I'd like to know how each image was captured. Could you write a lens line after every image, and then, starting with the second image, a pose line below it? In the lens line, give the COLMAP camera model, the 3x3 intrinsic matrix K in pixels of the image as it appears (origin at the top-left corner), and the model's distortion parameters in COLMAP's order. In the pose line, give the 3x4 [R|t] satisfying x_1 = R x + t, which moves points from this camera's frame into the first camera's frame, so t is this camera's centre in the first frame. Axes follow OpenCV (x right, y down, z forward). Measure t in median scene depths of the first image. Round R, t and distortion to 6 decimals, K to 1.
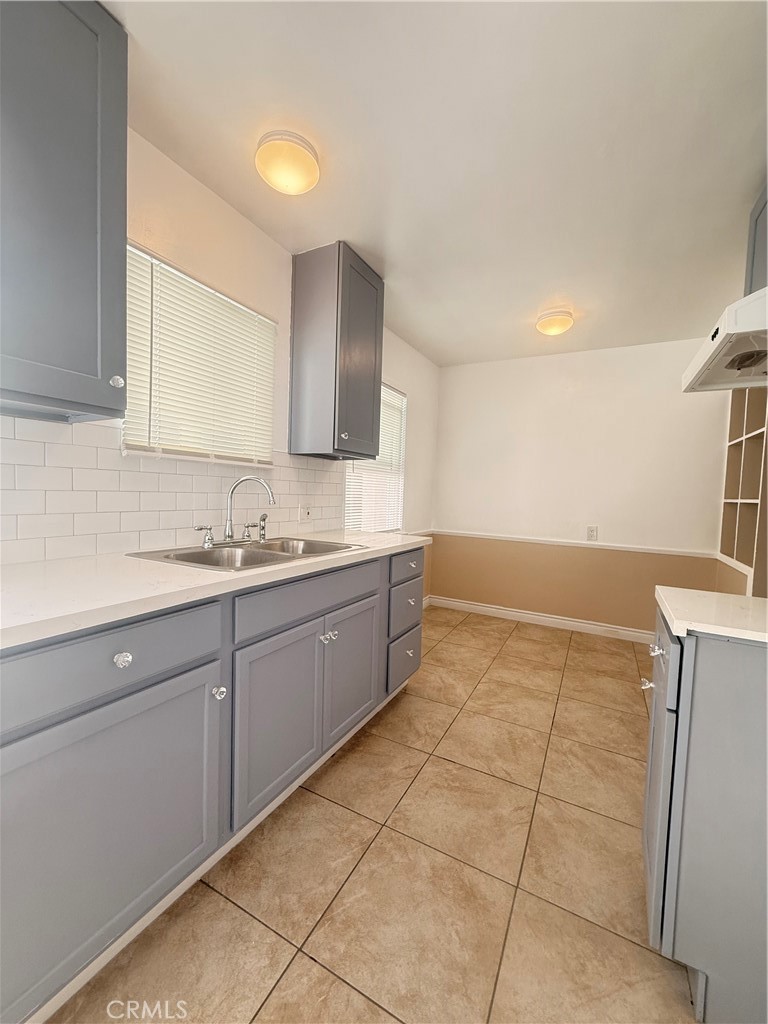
lens RADIAL K [[410.4, 0, 384.5], [0, 410.4, 509.2], [0, 0, 1]] dist [0.000062, 0.000166]
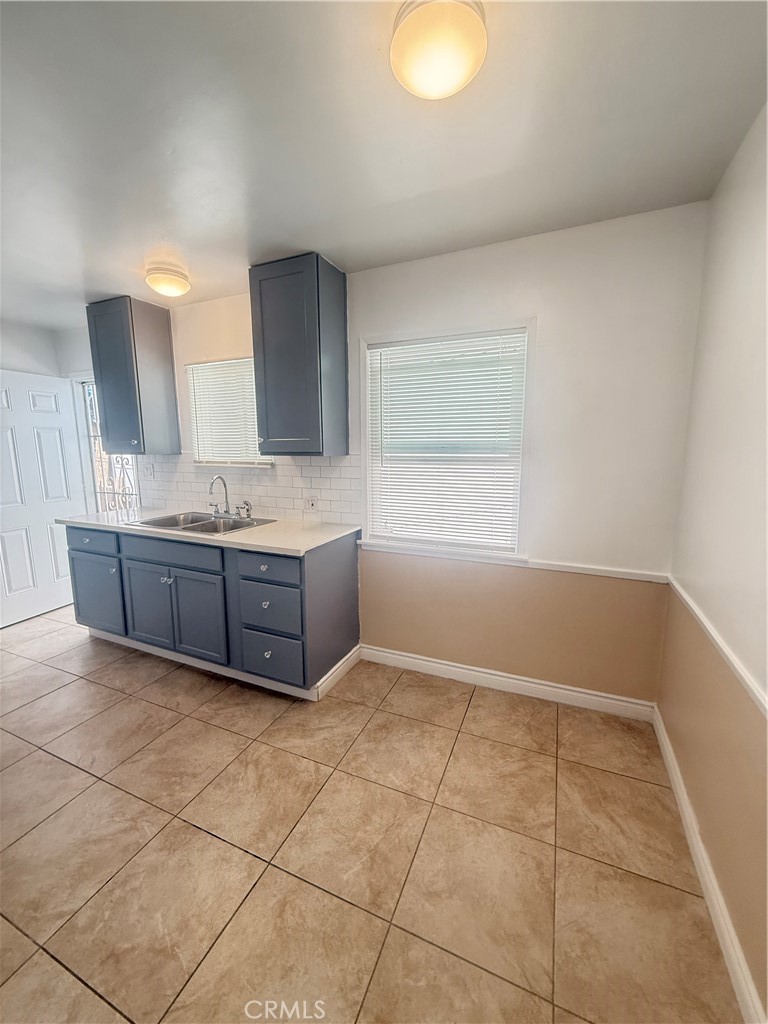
lens RADIAL K [[410.4, 0, 383.6], [0, 410.4, 507.1], [0, 0, 1]] dist [0.000062, 0.000166]
pose [[0.074361, 0.118916, -0.990116, 1.216823], [-0.037250, 0.992503, 0.116406, -0.156733], [0.996535, 0.028226, 0.078233, 1.405214]]
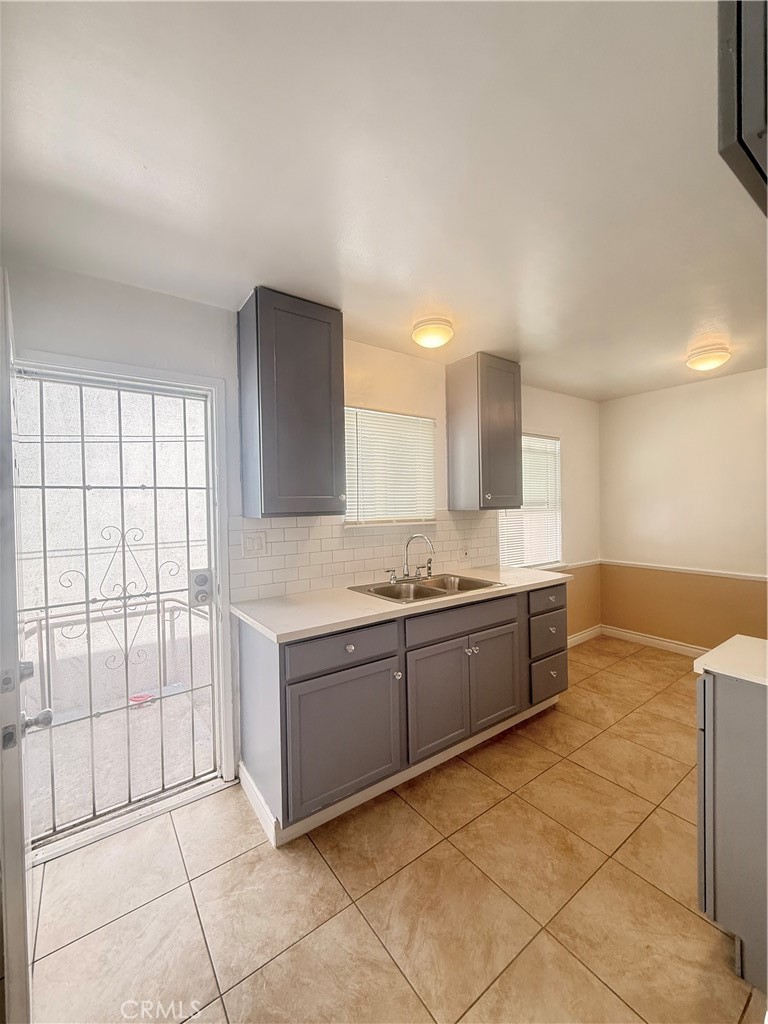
lens RADIAL K [[410.4, 0, 383.5], [0, 410.4, 509.9], [0, 0, 1]] dist [0.000062, 0.000166]
pose [[0.897197, -0.045324, -0.439298, 0.193213], [0.029275, 0.998636, -0.043243, -0.100148], [0.440659, 0.025938, 0.897300, -0.342640]]
